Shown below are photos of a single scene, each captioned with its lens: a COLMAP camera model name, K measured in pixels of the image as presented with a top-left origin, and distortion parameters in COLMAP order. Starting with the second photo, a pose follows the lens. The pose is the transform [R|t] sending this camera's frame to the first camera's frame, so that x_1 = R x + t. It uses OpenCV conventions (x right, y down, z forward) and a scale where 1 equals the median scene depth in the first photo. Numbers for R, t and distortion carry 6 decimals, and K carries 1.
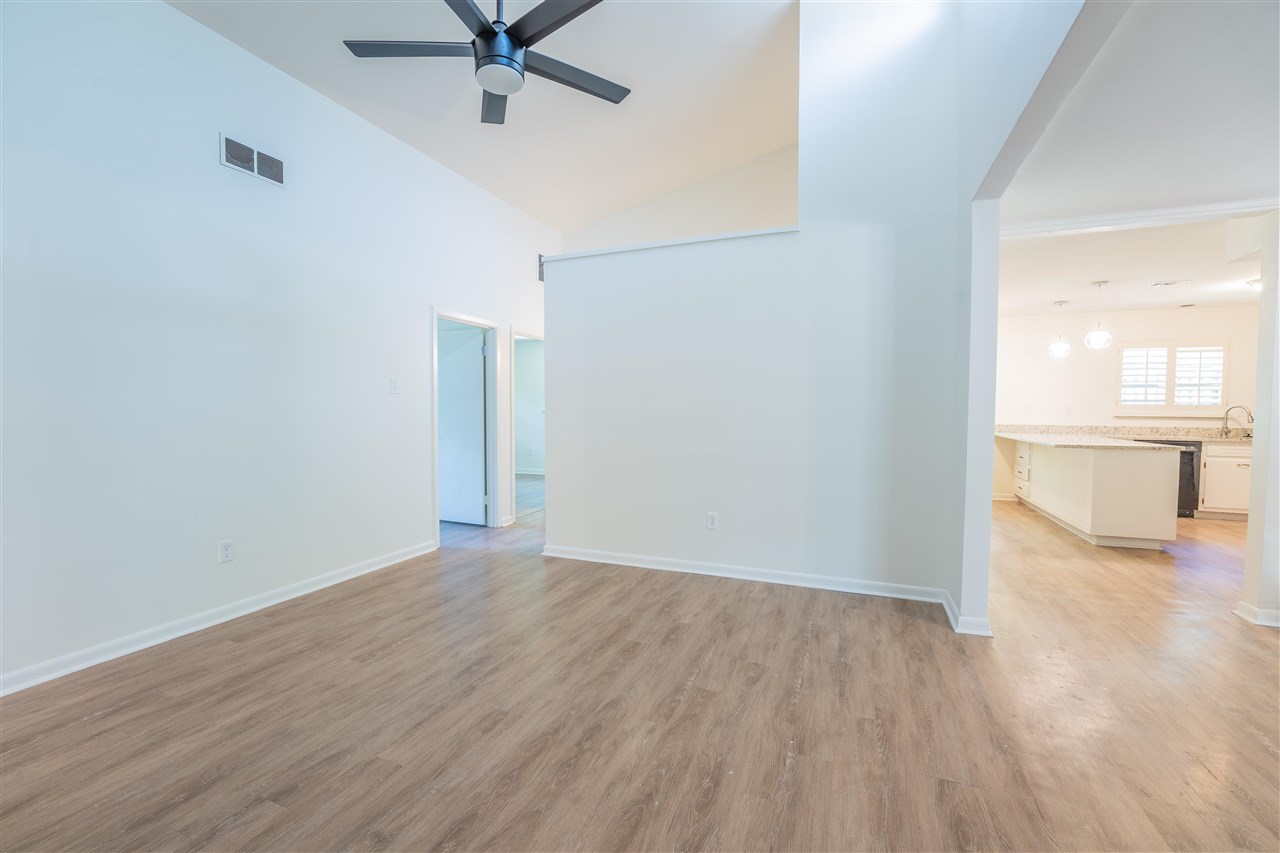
lens RADIAL K [[524.7, 0, 639.2], [0, 524.7, 429.0], [0, 0, 1]] dist [-0.023689, 0.000761]
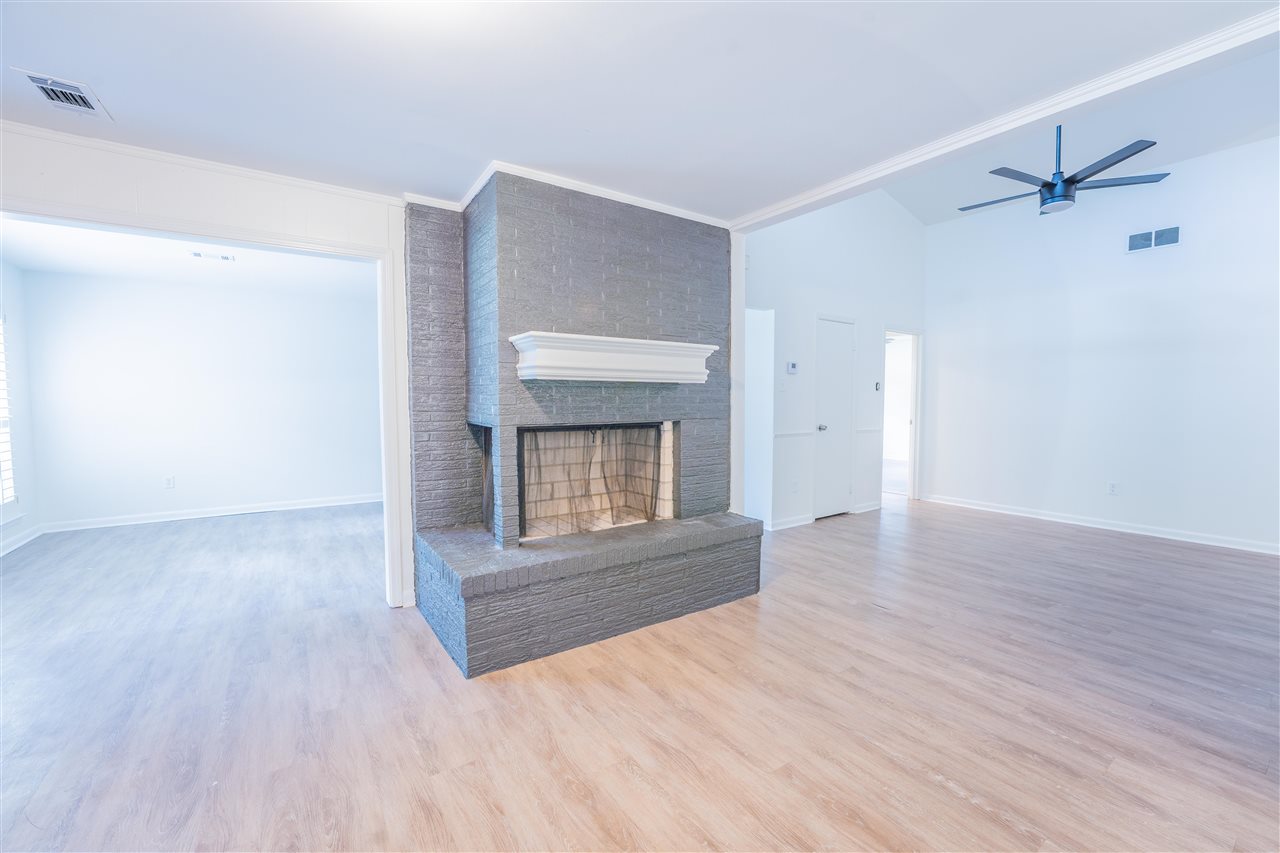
lens RADIAL K [[517.0, 0, 640.0], [0, 517.0, 426.5], [0, 0, 1]] dist [-0.020500, 0.000336]
pose [[-0.553913, 0.038741, -0.831672, 1.472180], [-0.035459, 0.996913, 0.070054, -0.023954], [0.831819, 0.068294, -0.550830, 0.650167]]
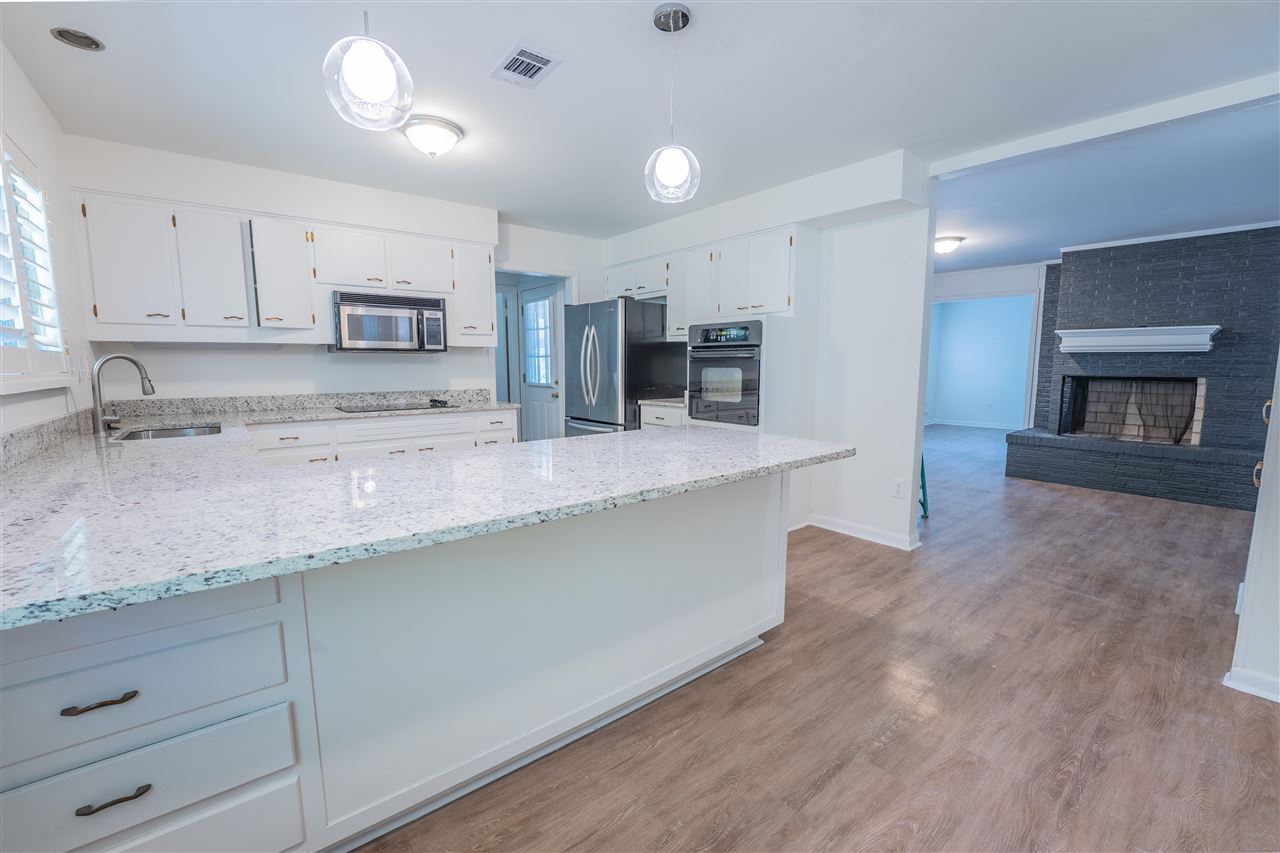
lens RADIAL K [[531.4, 0, 637.5], [0, 531.4, 426.9], [0, 0, 1]] dist [-0.018343, 0.000012]
pose [[-0.876188, -0.059745, 0.478253, 1.254025], [0.018318, 0.987442, 0.156914, -0.096566], [-0.481622, 0.146247, -0.864090, 2.414183]]
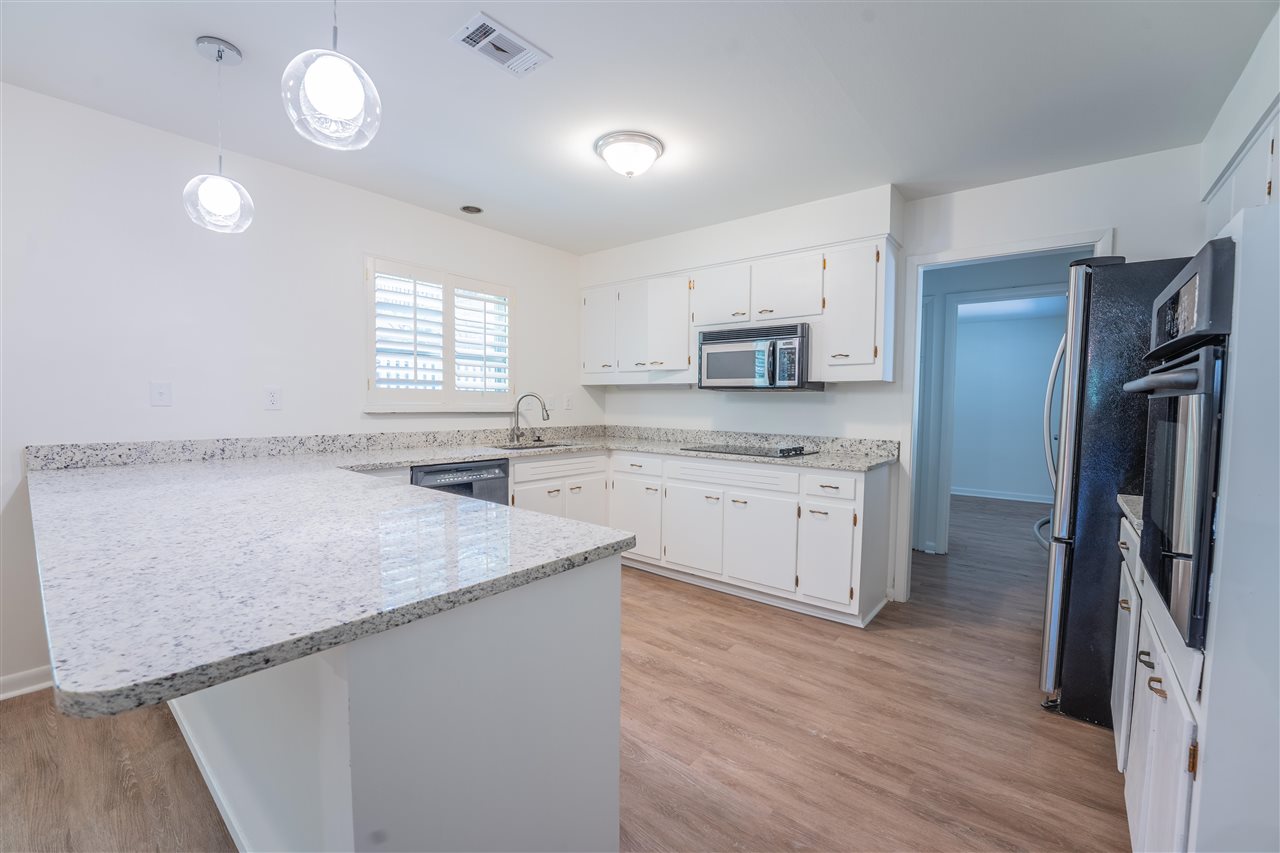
lens RADIAL K [[524.7, 0, 639.2], [0, 524.7, 429.0], [0, 0, 1]] dist [-0.023689, 0.000761]
pose [[0.292102, -0.048435, 0.955160, 1.218466], [0.028220, 0.998718, 0.042013, -0.051872], [-0.955971, 0.014682, 0.293094, 1.401225]]
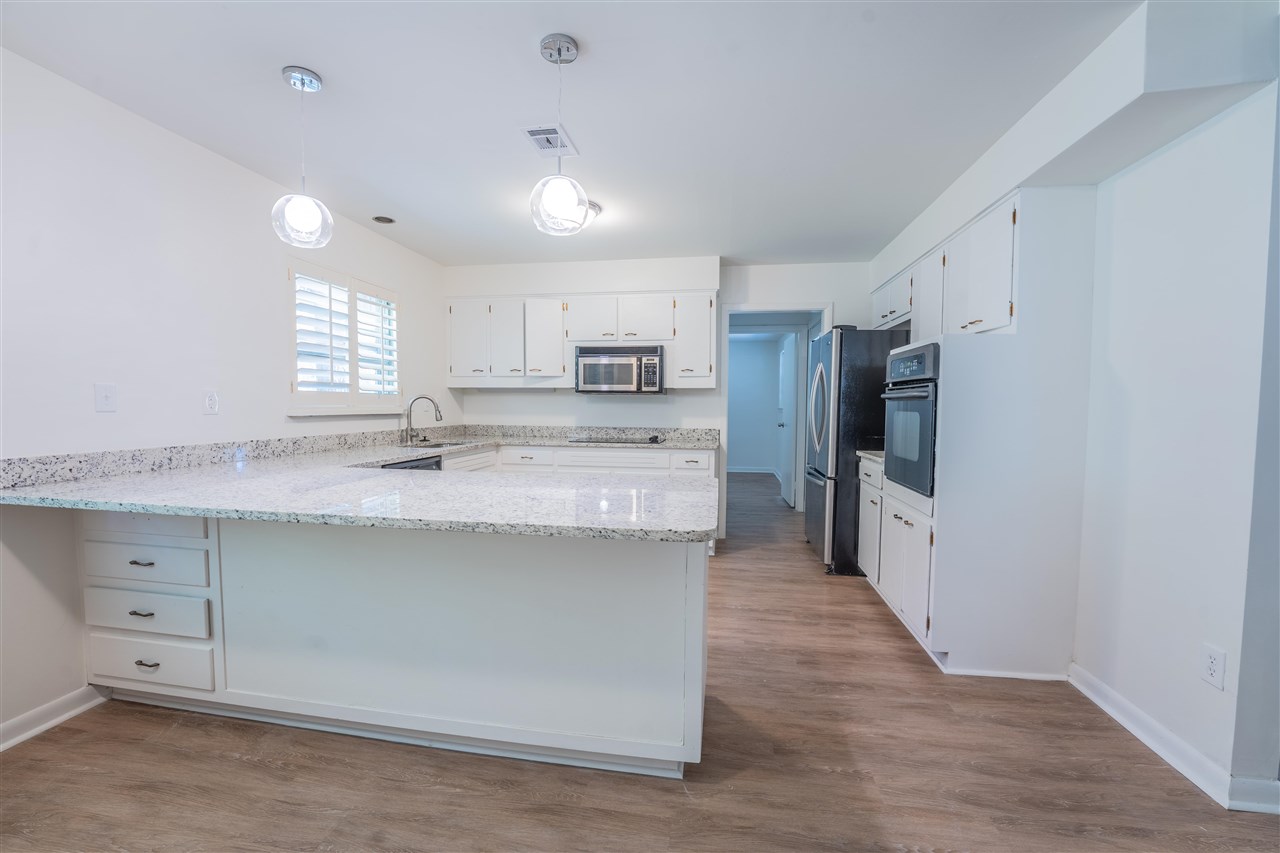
lens RADIAL K [[524.7, 0, 639.2], [0, 524.7, 429.0], [0, 0, 1]] dist [-0.023689, 0.000761]
pose [[-0.227438, -0.051570, 0.972426, 0.901110], [0.032165, 0.997654, 0.060431, -0.071468], [-0.973261, 0.045022, -0.225246, 1.814250]]
